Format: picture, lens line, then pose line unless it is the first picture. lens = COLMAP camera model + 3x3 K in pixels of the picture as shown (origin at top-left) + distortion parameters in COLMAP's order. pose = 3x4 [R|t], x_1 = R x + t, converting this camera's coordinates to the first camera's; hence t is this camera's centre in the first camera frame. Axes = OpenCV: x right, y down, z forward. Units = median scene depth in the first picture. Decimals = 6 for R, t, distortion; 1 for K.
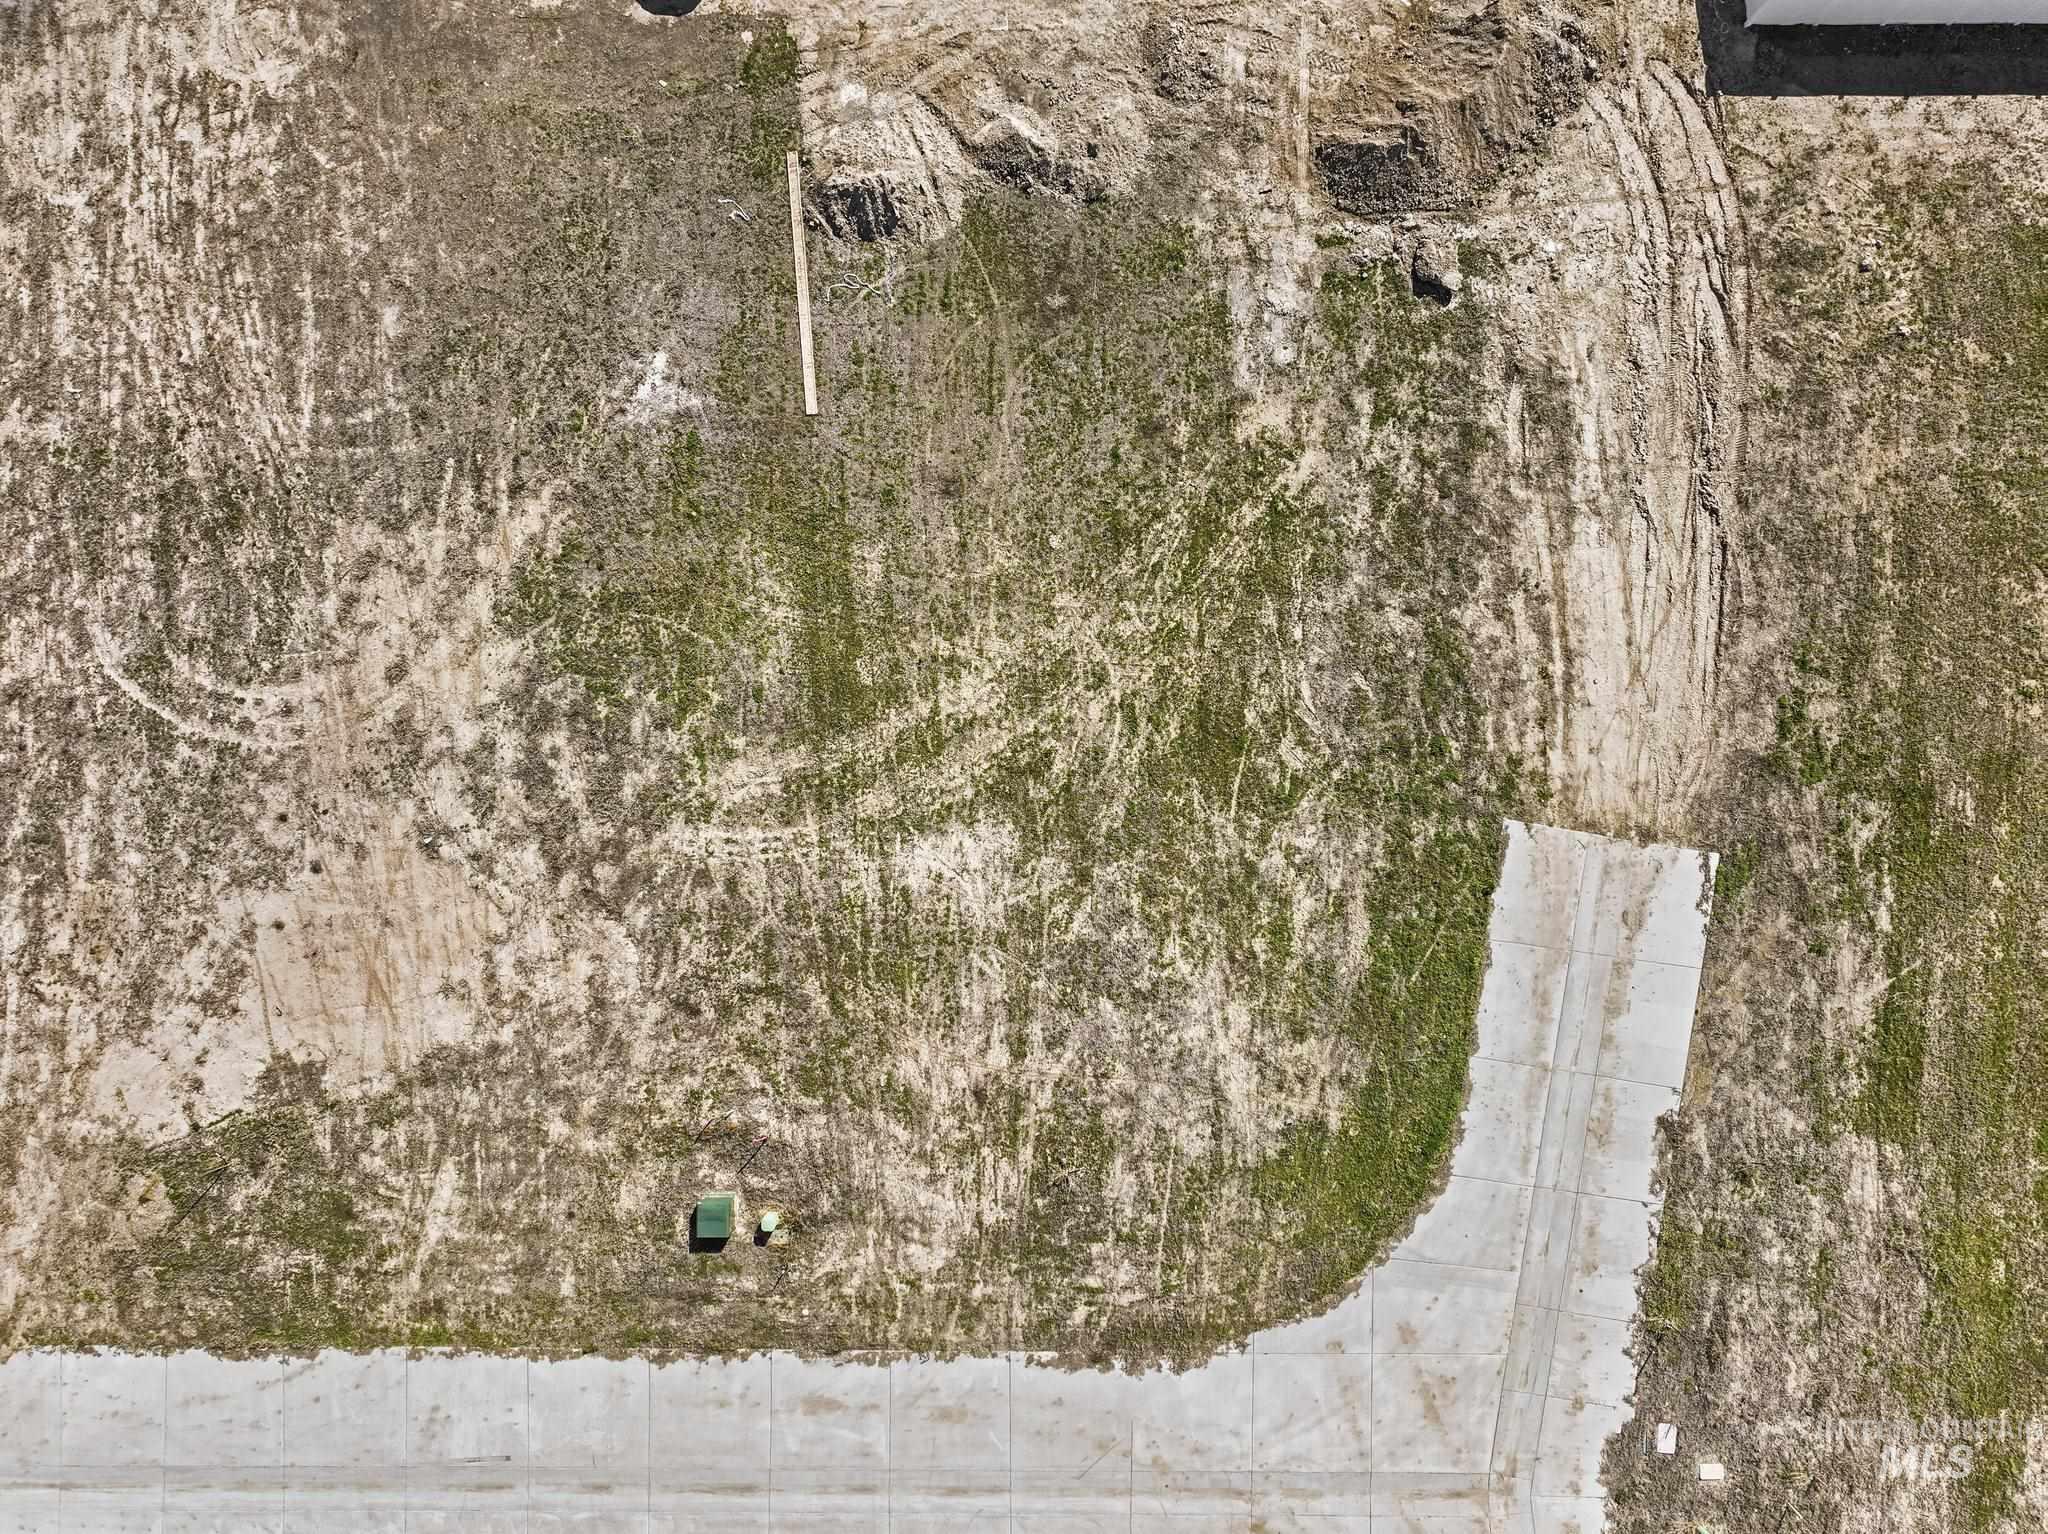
lens RADIAL K [[1473.8, 0, 1027.0], [0, 1473.8, 769.5], [0, 0, 1]] dist [0.003292, 0.008714]
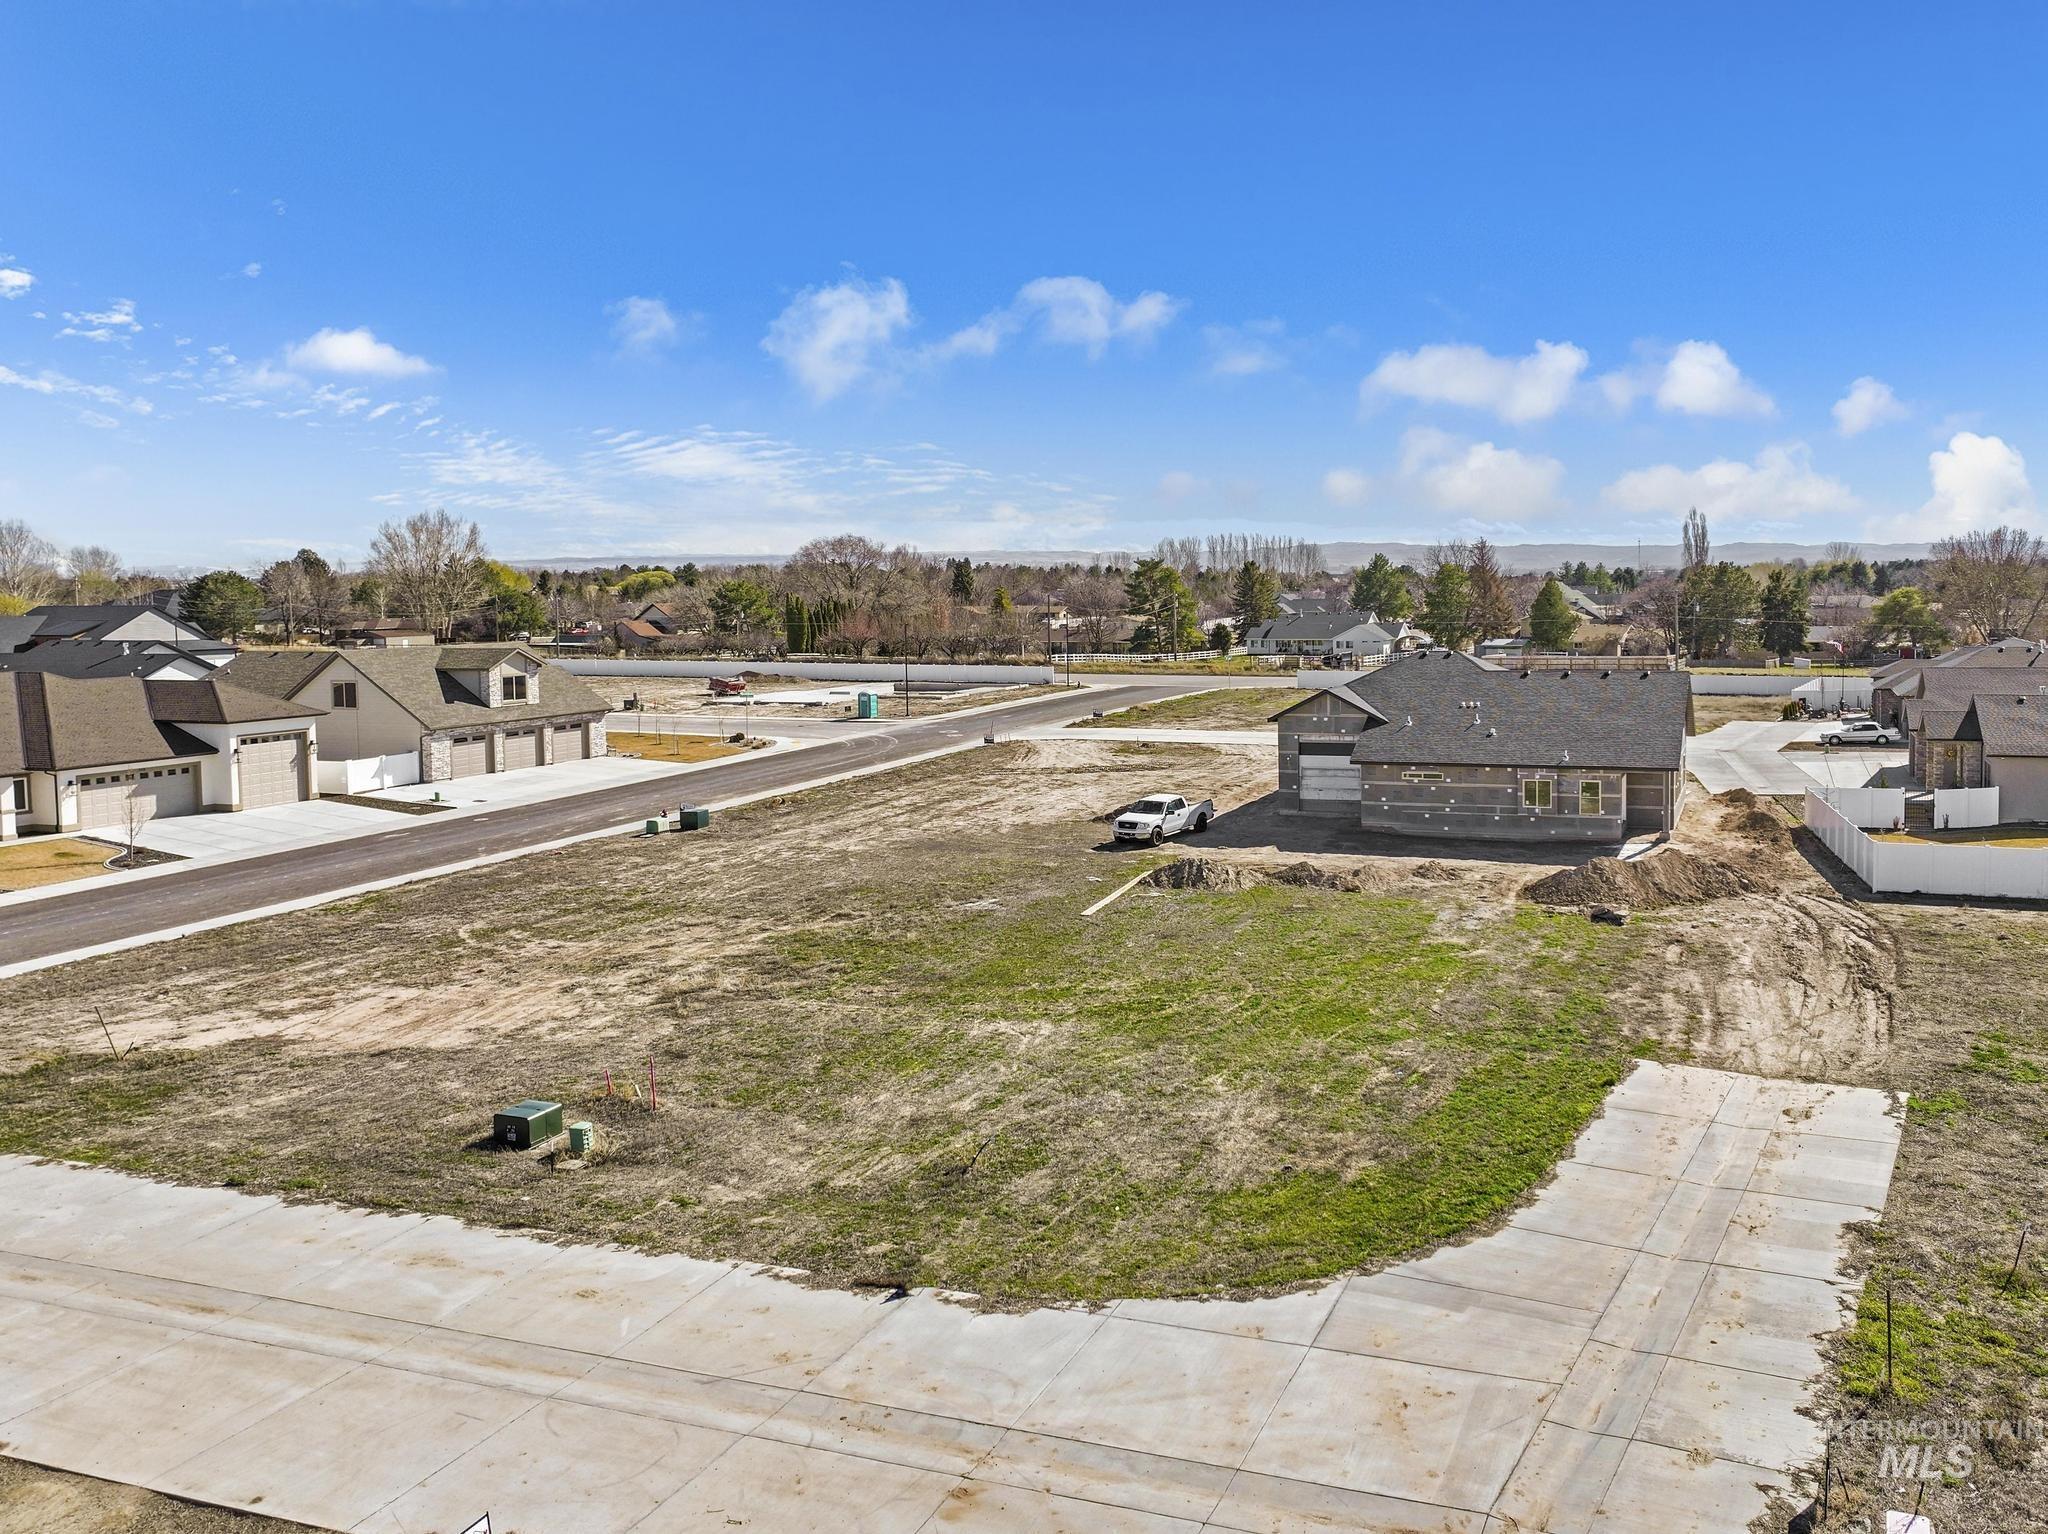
lens RADIAL K [[1534.6, 0, 1272.1], [0, 1534.6, 763.1], [0, 0, 1]] dist [0.004170, 0.001118]
pose [[0.953882, 0.026160, -0.299039, 0.382996], [-0.299990, 0.118609, -0.946540, 0.908597], [0.010707, 0.992596, 0.120987, 0.718930]]
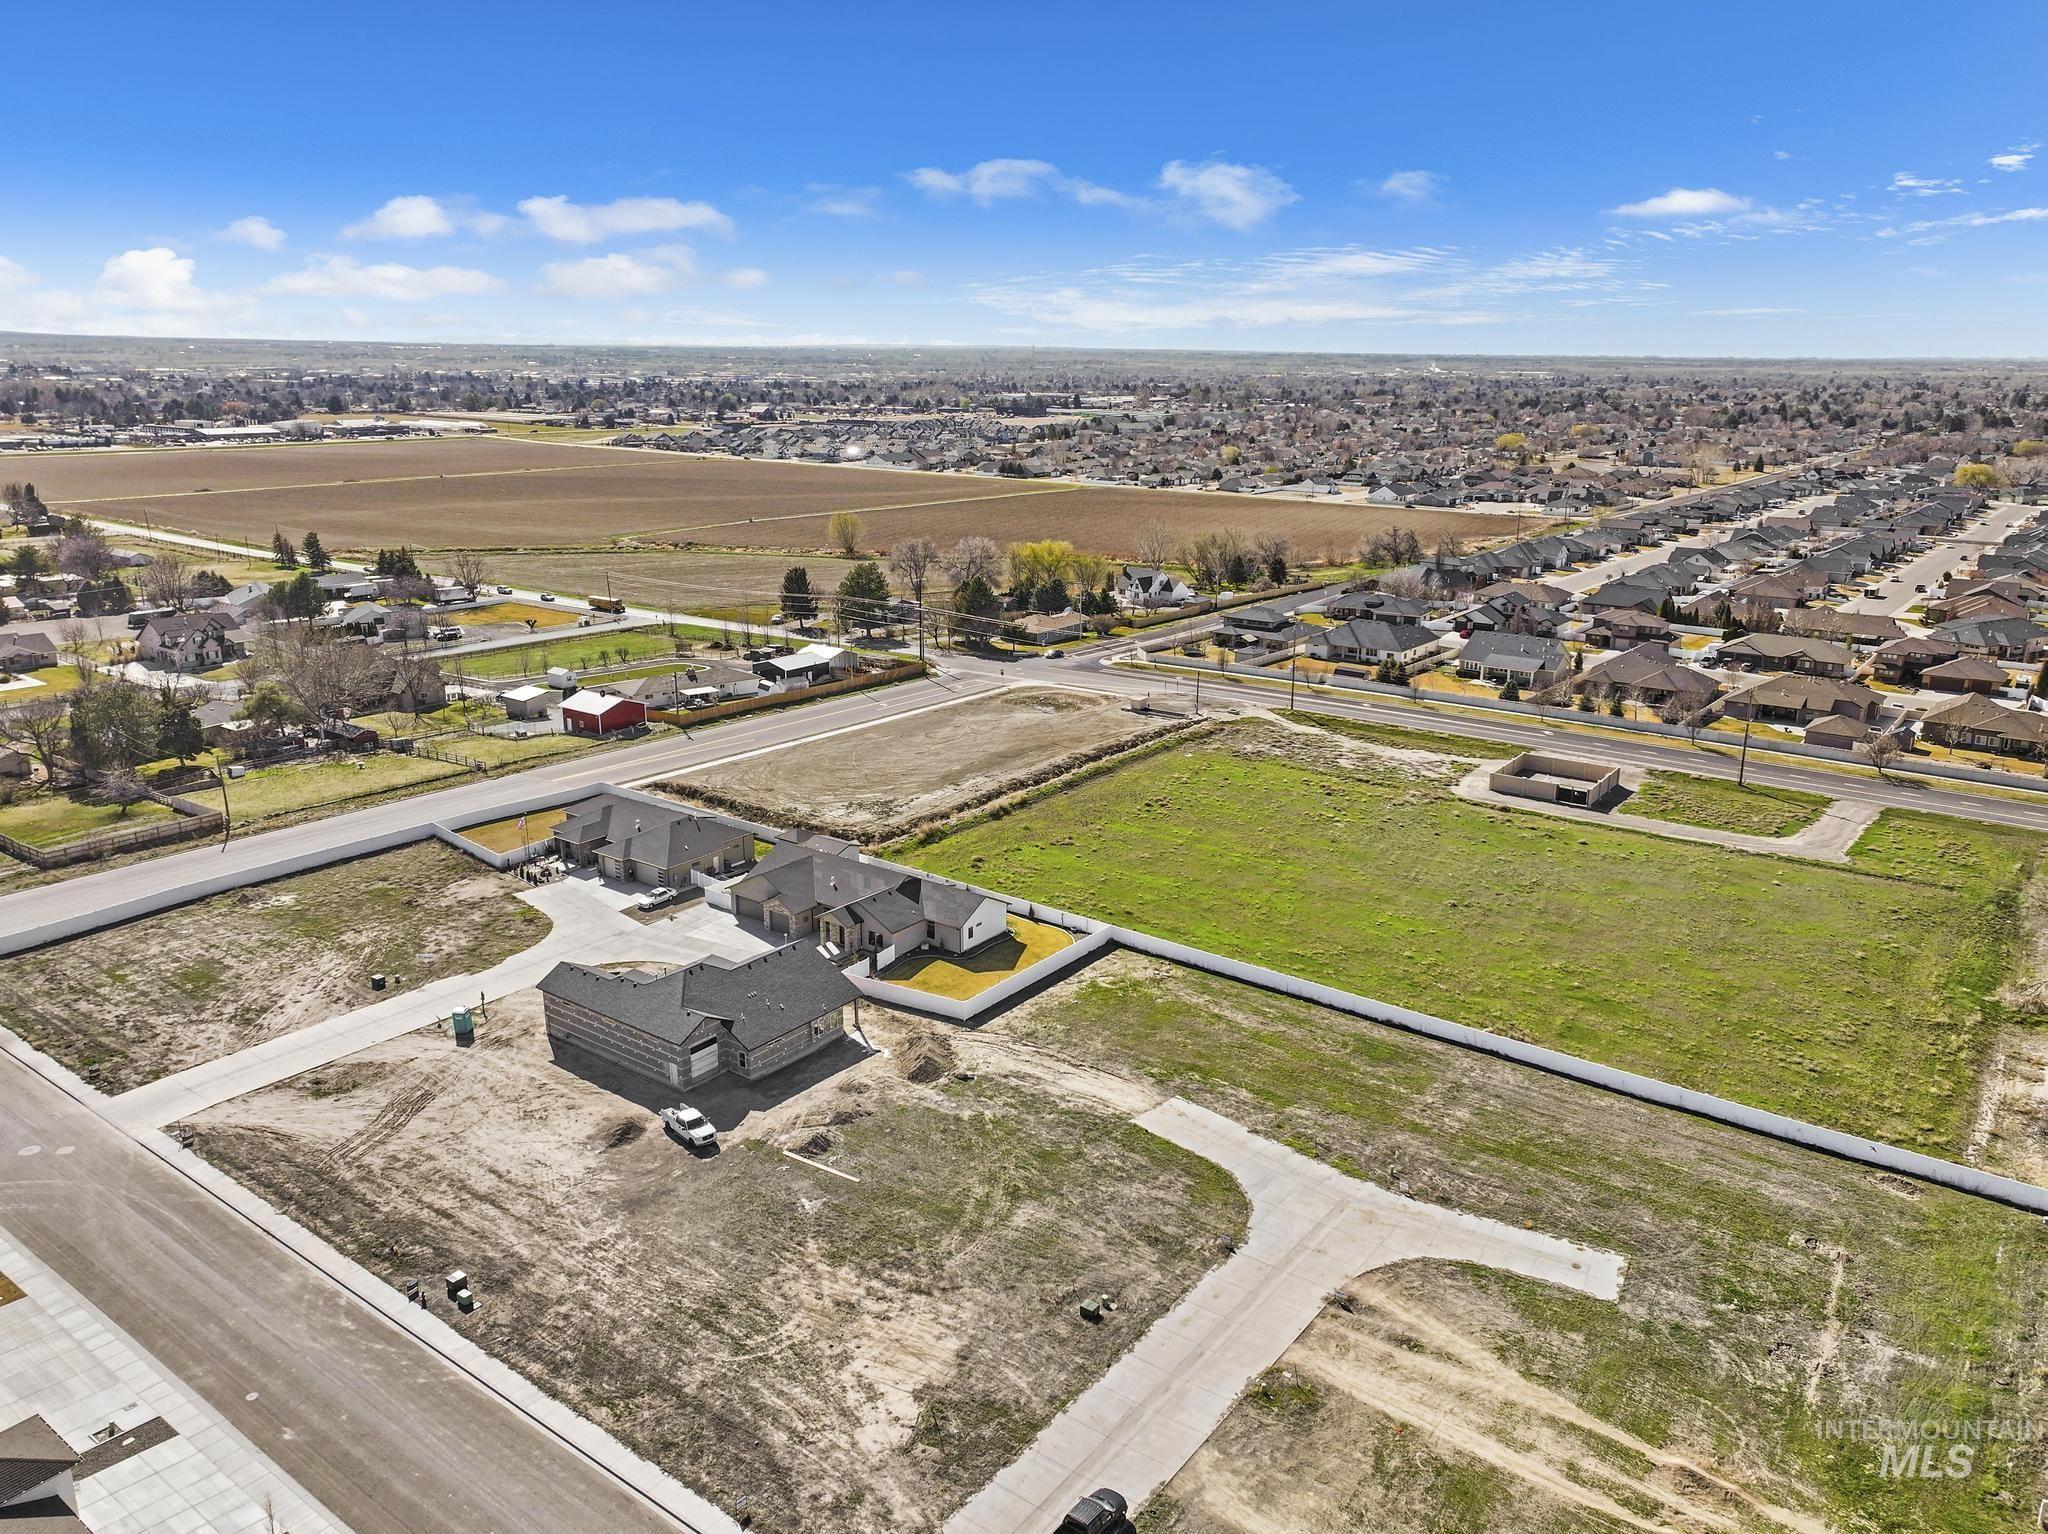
lens RADIAL K [[1473.8, 0, 1027.0], [0, 1473.8, 769.5], [0, 0, 1]] dist [0.003292, 0.008714]
pose [[0.590534, -0.214540, 0.777973, -1.864527], [0.806980, 0.165720, -0.566852, 1.378107], [-0.007313, 0.962554, 0.270992, -0.430267]]
